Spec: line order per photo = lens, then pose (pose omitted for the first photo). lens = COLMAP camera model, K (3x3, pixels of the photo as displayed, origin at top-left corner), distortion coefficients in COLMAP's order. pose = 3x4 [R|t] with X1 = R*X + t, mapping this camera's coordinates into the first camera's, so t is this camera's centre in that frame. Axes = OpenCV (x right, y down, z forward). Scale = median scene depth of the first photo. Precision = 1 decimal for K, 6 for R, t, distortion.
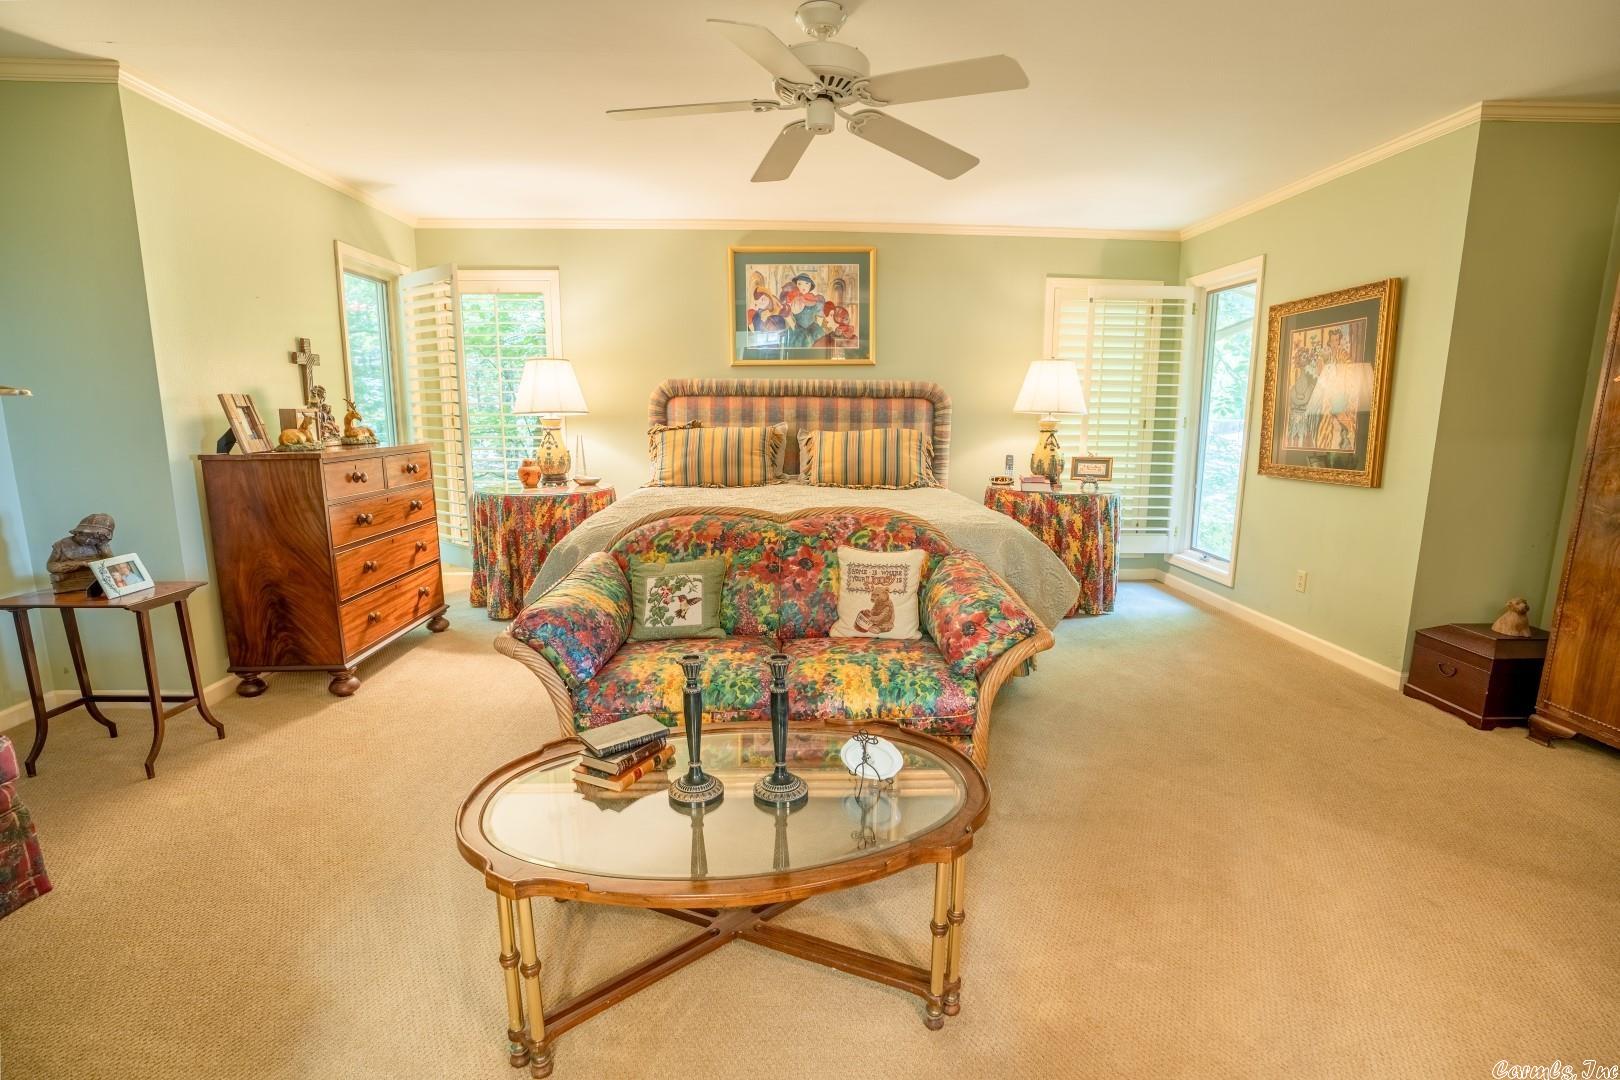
lens RADIAL K [[749.0, 0, 806.3], [0, 749.0, 541.9], [0, 0, 1]] dist [-0.072784, 0.029186]
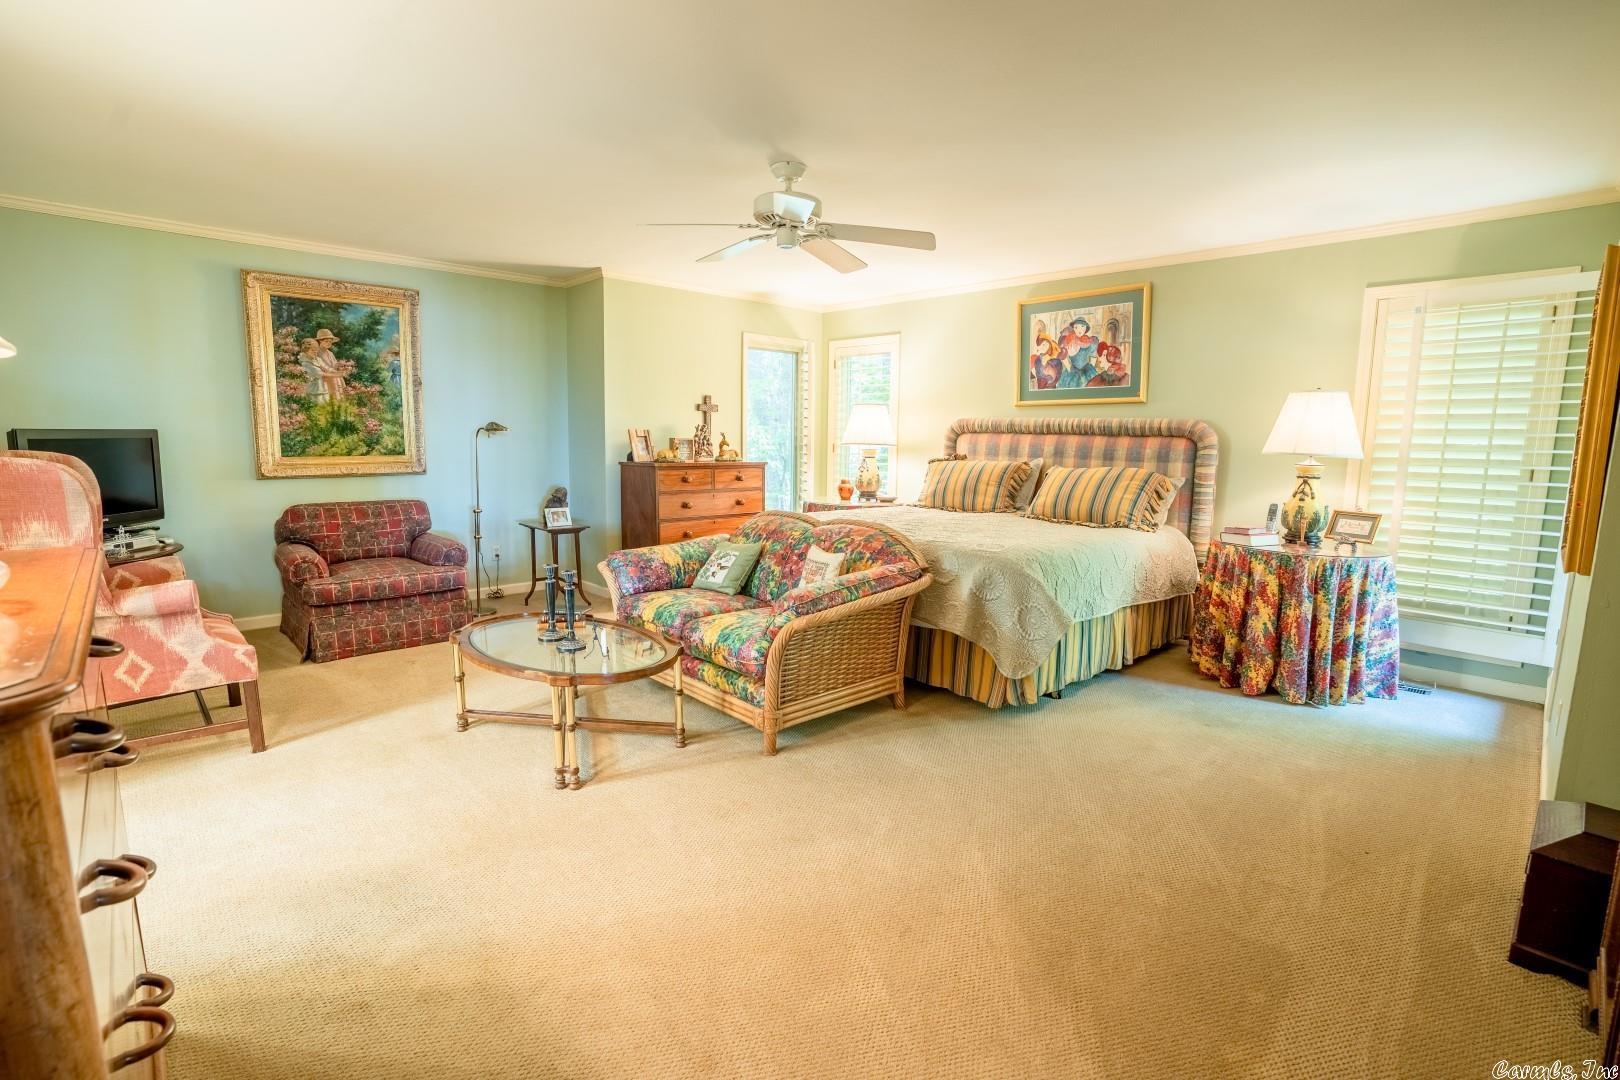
lens RADIAL K [[736.1, 0, 803.7], [0, 736.1, 540.4], [0, 0, 1]] dist [-0.070450, 0.027491]
pose [[0.663922, 0.108648, -0.739867, 0.527828], [-0.144684, 0.989357, 0.015453, -0.010762], [0.733671, 0.096788, 0.672576, 0.060236]]
